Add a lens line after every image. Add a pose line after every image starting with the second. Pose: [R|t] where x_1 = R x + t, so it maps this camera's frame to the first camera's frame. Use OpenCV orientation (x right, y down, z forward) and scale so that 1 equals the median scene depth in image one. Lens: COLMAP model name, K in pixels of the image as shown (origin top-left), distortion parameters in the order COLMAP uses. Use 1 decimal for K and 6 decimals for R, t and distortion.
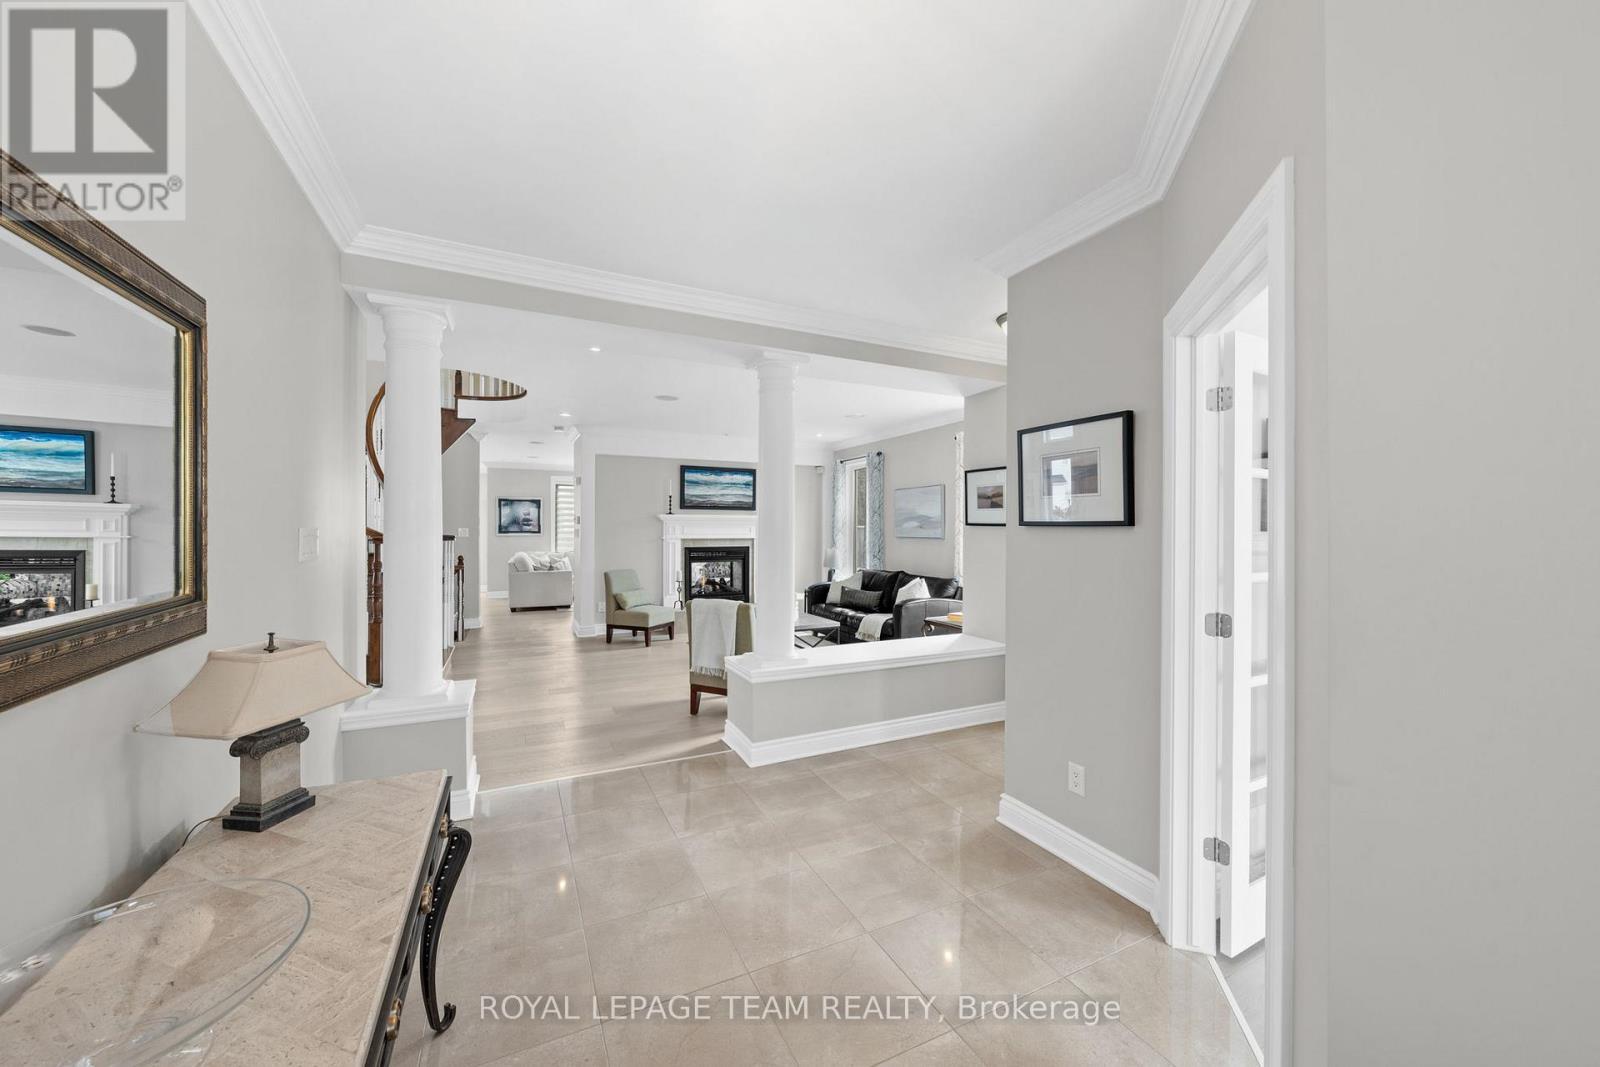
lens RADIAL K [[589.3, 0, 799.3], [0, 589.3, 531.8], [0, 0, 1]] dist [-0.004832, 0.000052]
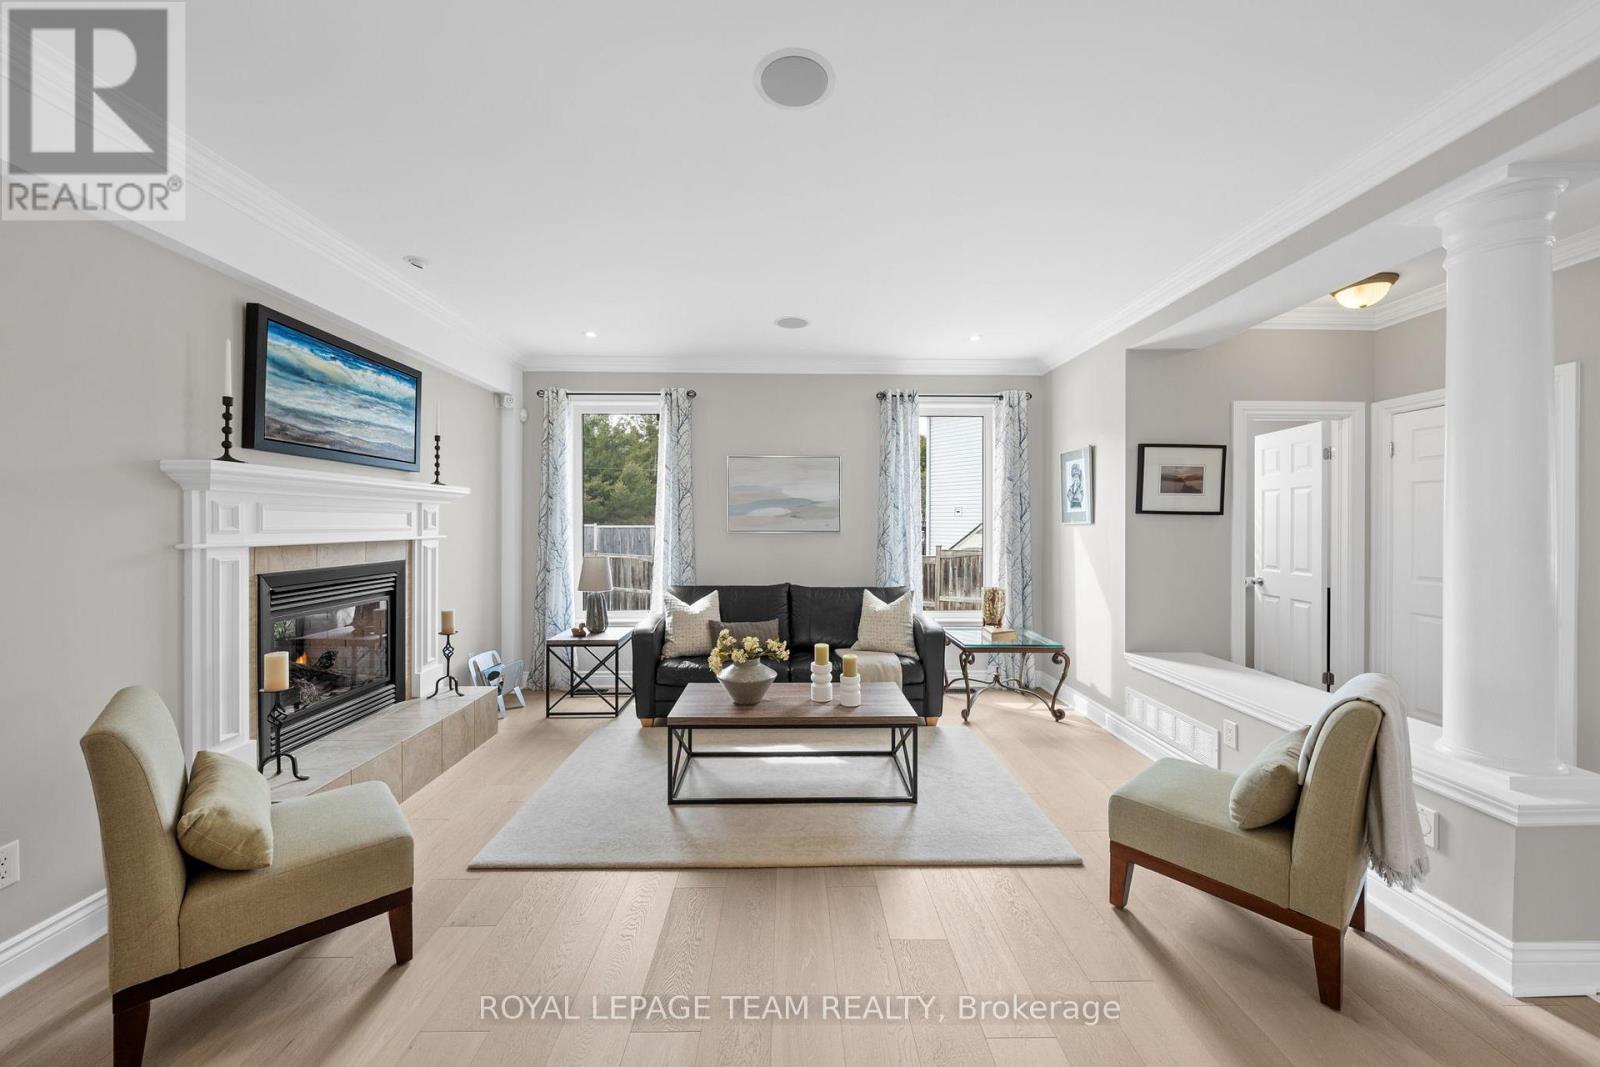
lens RADIAL K [[589.3, 0, 801.2], [0, 589.3, 528.0], [0, 0, 1]] dist [-0.004832, 0.000052]
pose [[0.415346, -0.009446, 0.909614, -0.355189], [0.003853, 0.999955, 0.008625, 0.000227], [-0.909655, -0.000077, 0.415364, 0.618304]]
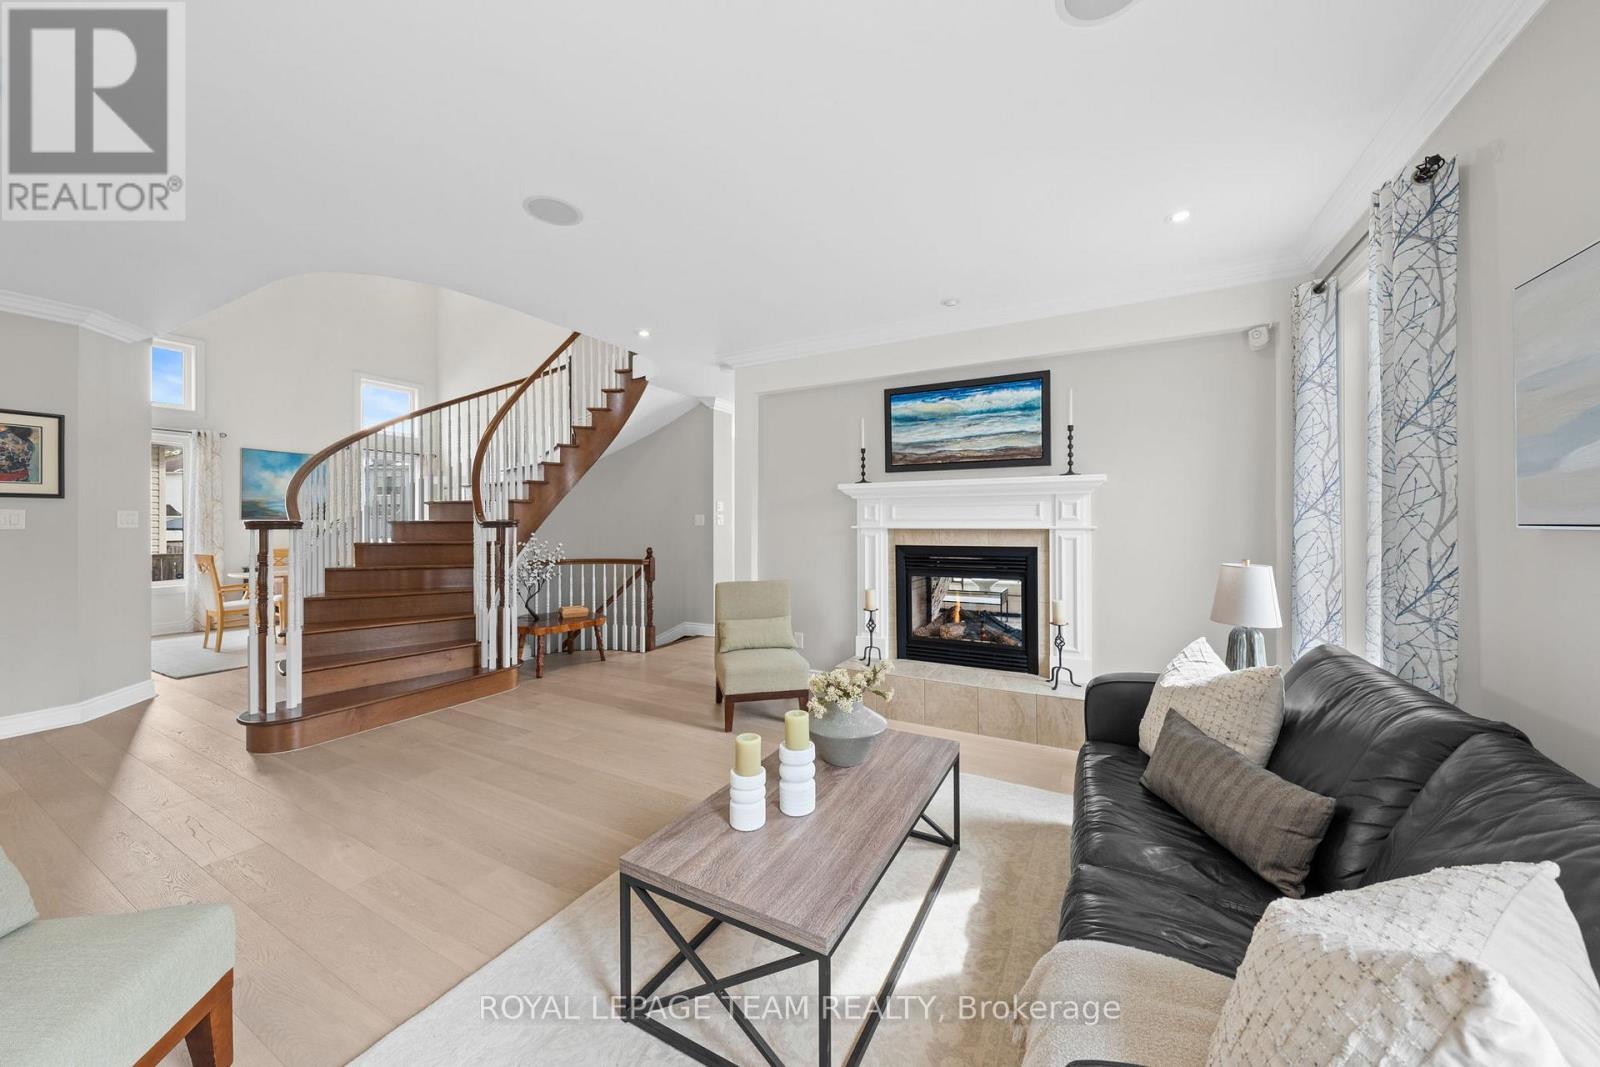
lens RADIAL K [[566.0, 0, 803.2], [0, 566.0, 523.6], [0, 0, 1]] dist [0.000522, 0.000072]
pose [[0.592066, -0.002358, -0.805886, 0.162809], [0.005512, 0.999984, 0.001124, 0.005718], [0.805870, -0.005108, 0.592070, 0.637678]]
